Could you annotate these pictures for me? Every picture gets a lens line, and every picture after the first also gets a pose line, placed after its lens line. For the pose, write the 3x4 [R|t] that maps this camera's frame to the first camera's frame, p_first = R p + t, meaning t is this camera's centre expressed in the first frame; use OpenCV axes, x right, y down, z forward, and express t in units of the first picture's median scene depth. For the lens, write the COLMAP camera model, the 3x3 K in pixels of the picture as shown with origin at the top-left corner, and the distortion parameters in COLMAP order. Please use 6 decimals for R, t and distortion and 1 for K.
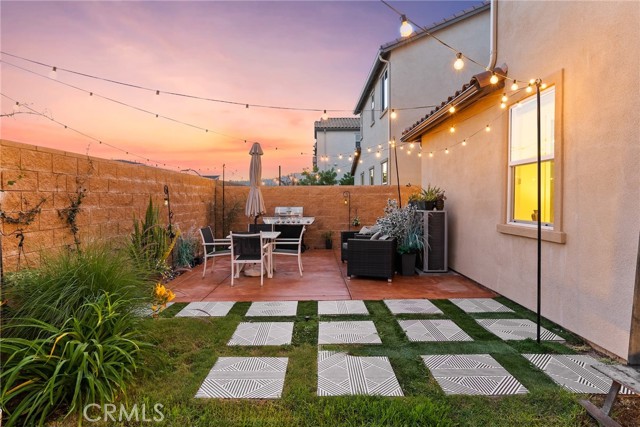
lens RADIAL K [[351.9, 0, 320.3], [0, 351.9, 197.1], [0, 0, 1]] dist [0.000585, 0.000043]
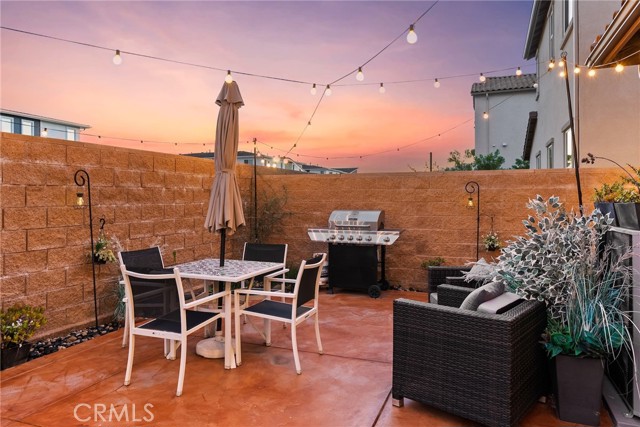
lens RADIAL K [[446.9, 0, 320.5], [0, 446.9, 191.9], [0, 0, 1]] dist [-0.010355, -0.002613]
pose [[0.928165, 0.000058, -0.372169, 0.122409], [-0.002615, 0.999976, -0.006364, 0.003322], [0.372160, 0.006880, 0.928143, 0.345389]]
